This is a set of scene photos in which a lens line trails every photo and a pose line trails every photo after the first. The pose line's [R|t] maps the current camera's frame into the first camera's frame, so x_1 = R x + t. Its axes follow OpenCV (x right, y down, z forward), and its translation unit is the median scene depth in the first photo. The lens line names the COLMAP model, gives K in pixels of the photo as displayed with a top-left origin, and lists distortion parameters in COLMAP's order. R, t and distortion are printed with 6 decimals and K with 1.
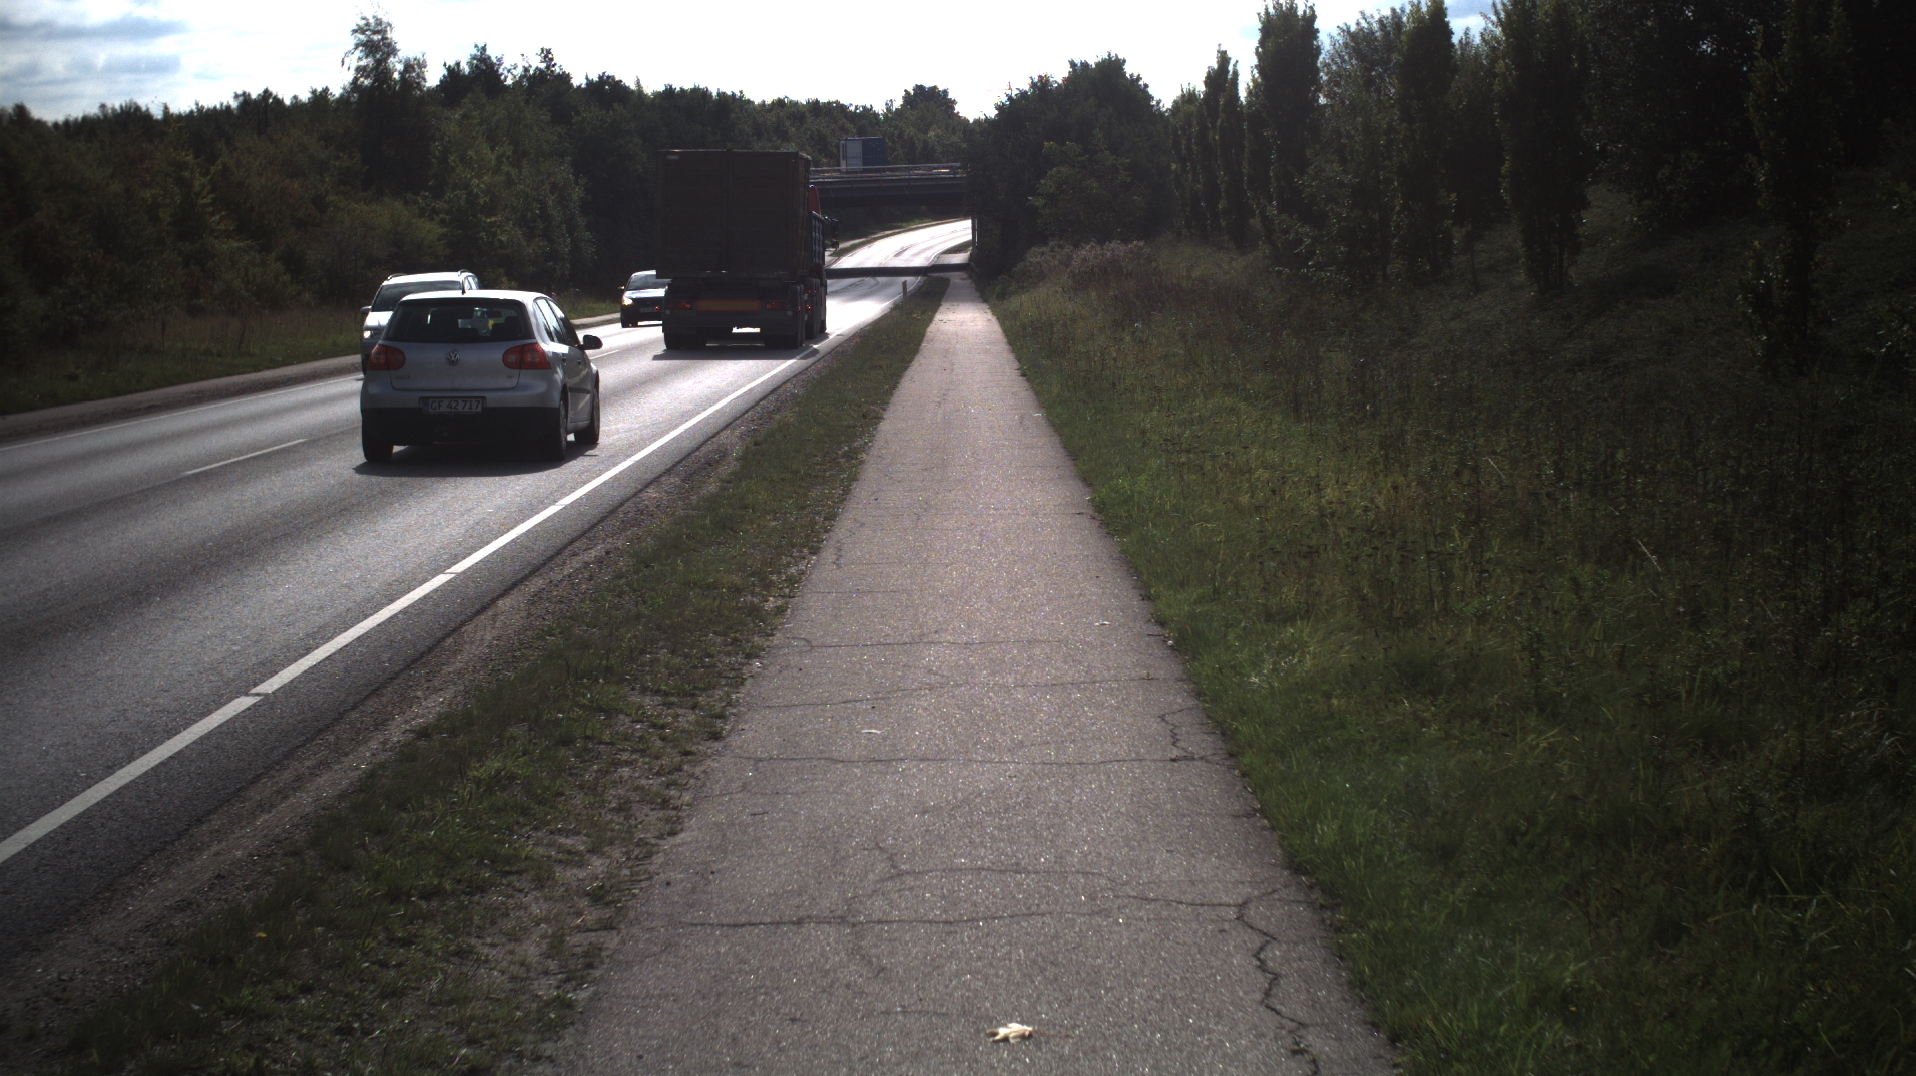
lens RADIAL K [[765.4, 0, 962.7], [0, 765.4, 536.5], [0, 0, 1]] dist [-0.000486, -0.001159]
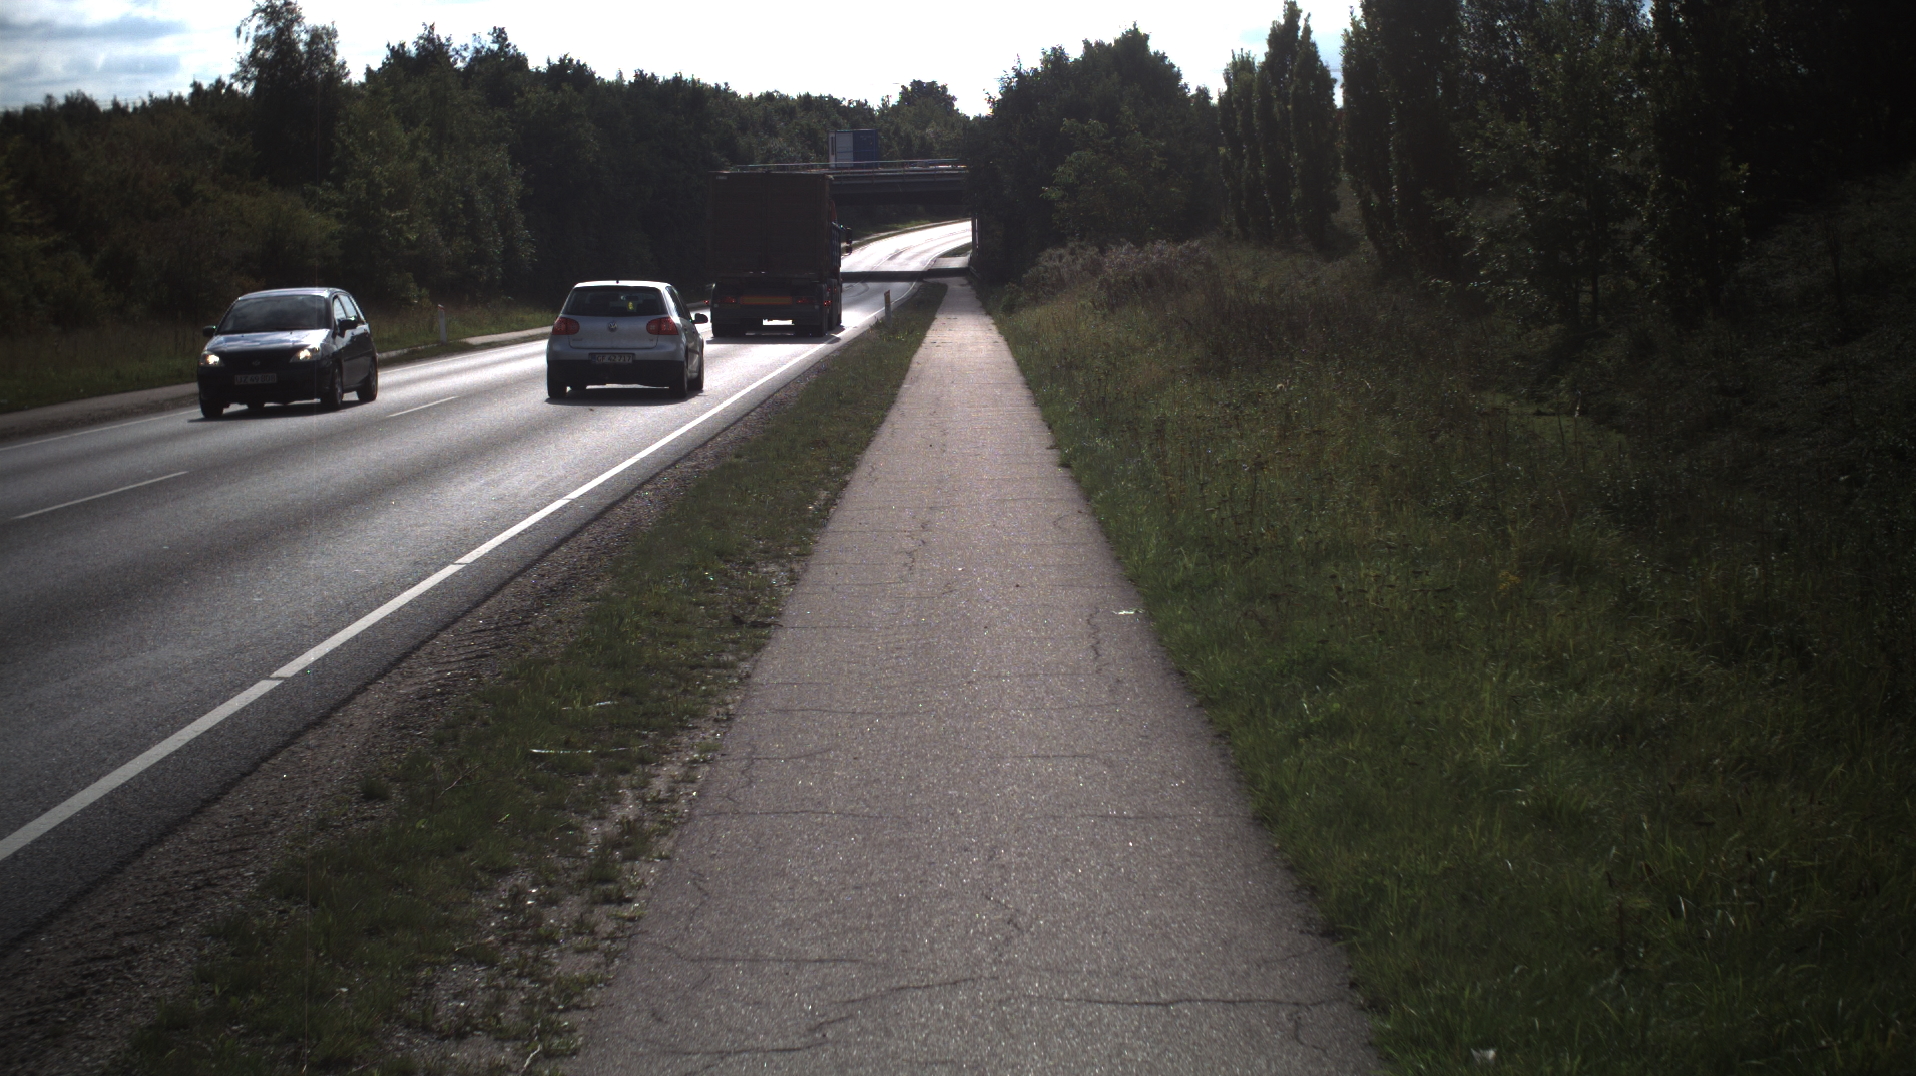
lens RADIAL K [[765.4, 0, 956.7], [0, 765.4, 536.4], [0, 0, 1]] dist [-0.000486, -0.001159]
pose [[0.999974, 0.005266, -0.004959, 0.000373], [-0.005286, 0.999978, -0.003934, -0.058942], [0.004938, 0.003960, 0.999980, 0.160372]]
